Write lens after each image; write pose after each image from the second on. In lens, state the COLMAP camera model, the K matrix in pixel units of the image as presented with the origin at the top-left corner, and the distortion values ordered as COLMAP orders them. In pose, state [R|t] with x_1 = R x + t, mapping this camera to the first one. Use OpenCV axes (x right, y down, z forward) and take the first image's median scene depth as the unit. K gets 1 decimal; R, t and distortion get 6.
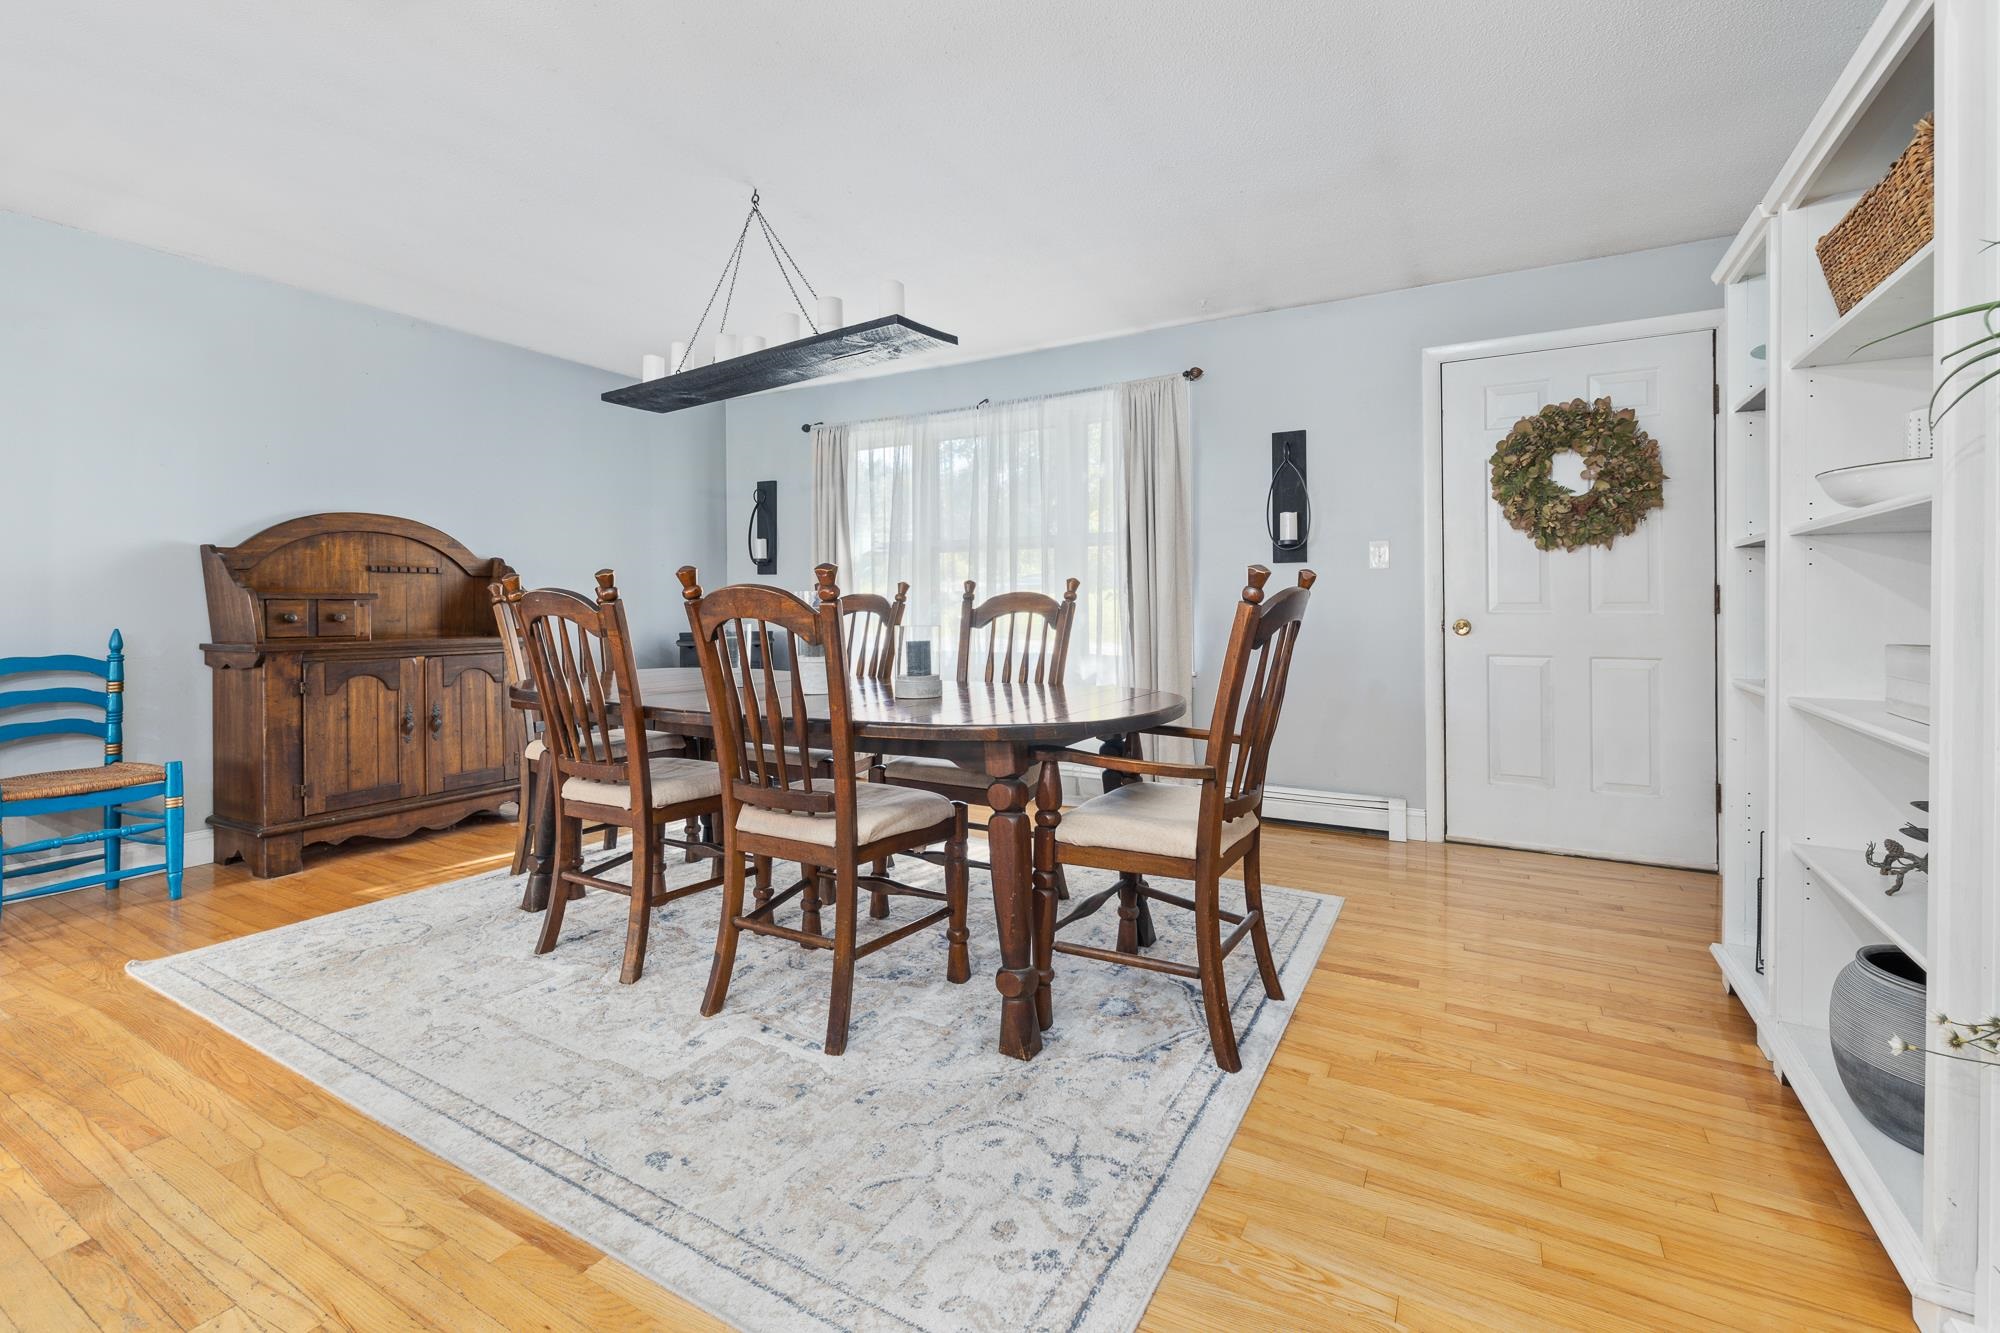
lens RADIAL K [[861.6, 0, 993.9], [0, 861.6, 614.2], [0, 0, 1]] dist [0.003524, -0.001057]
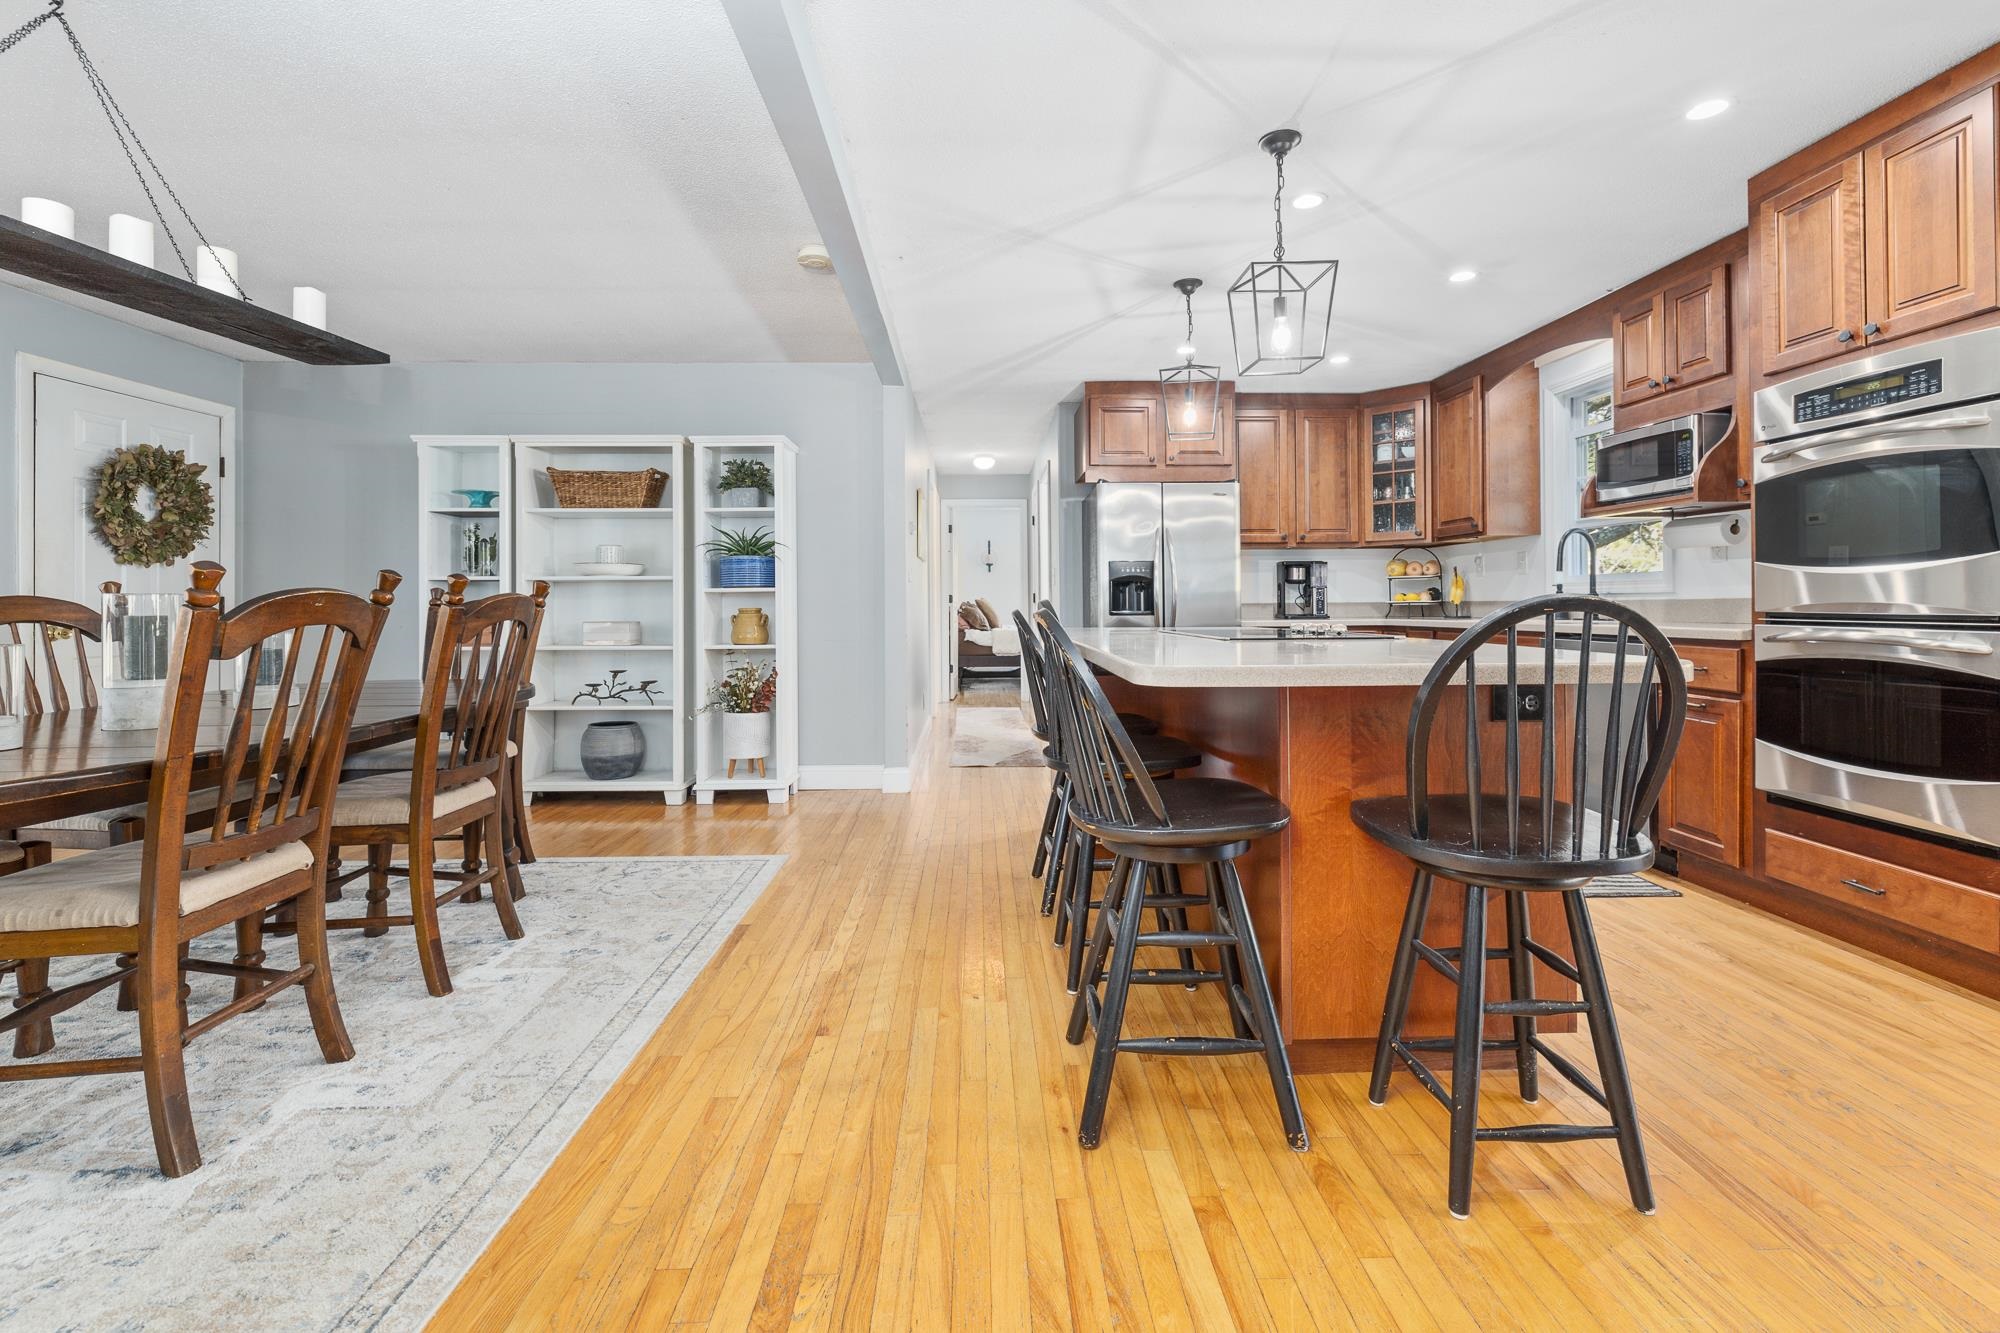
lens RADIAL K [[861.6, 0, 1014.4], [0, 861.6, 607.6], [0, 0, 1]] dist [0.003524, -0.001057]
pose [[-0.529041, 0.001759, 0.848594, -1.519482], [0.017408, 0.999810, 0.008780, -0.007504], [-0.848418, 0.019417, -0.528971, 0.908107]]
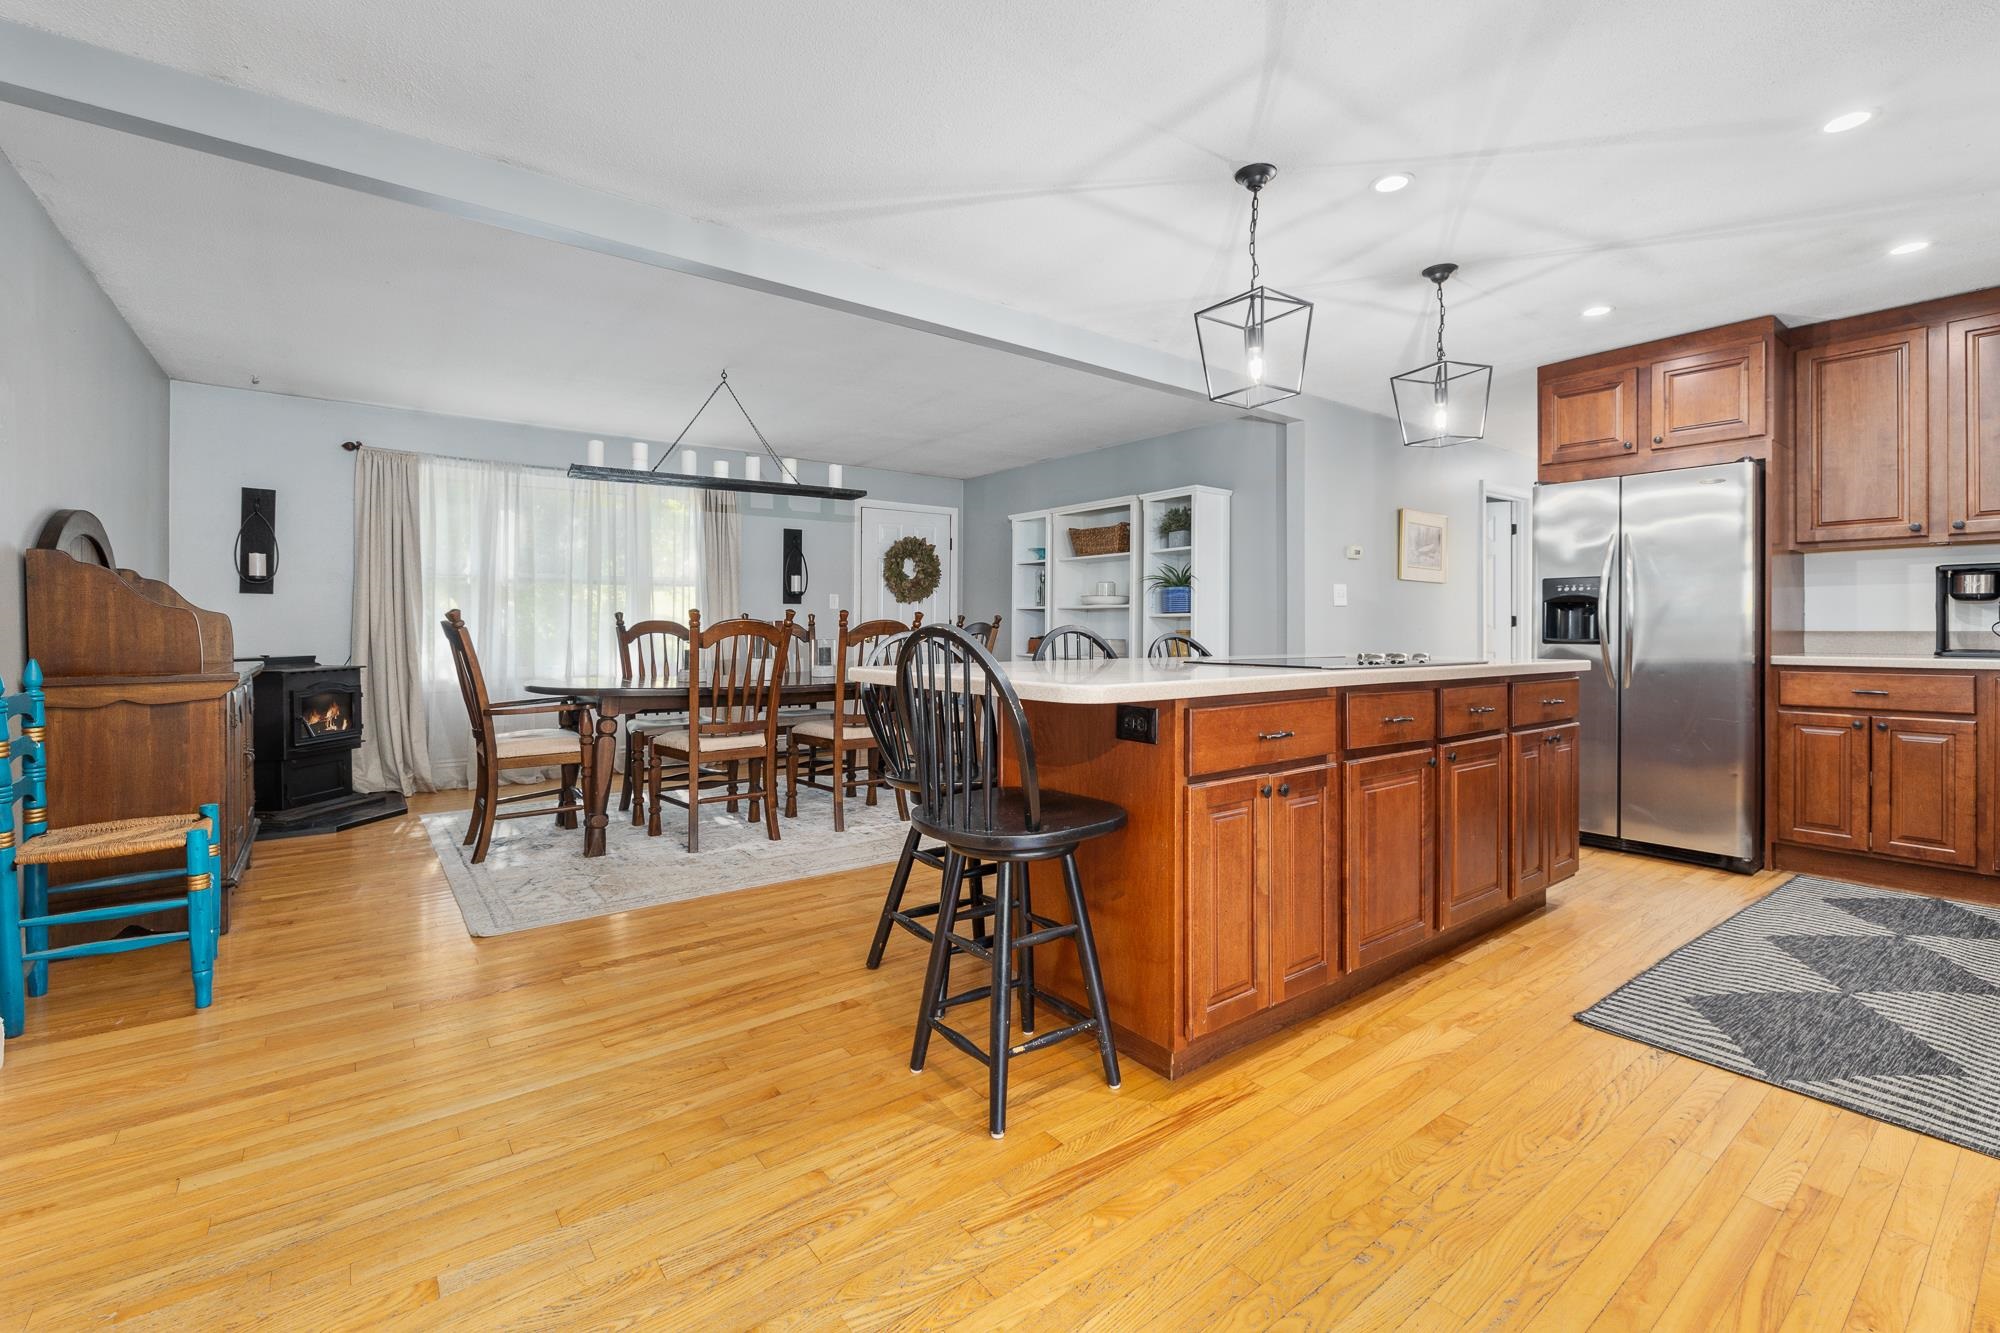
lens RADIAL K [[861.6, 0, 1003.5], [0, 861.6, 633.1], [0, 0, 1]] dist [0.003524, -0.001057]
pose [[0.385259, -0.004695, 0.922796, -1.929675], [0.008148, 0.999965, 0.001686, 0.000819], [-0.922772, 0.006869, 0.385284, -0.117626]]
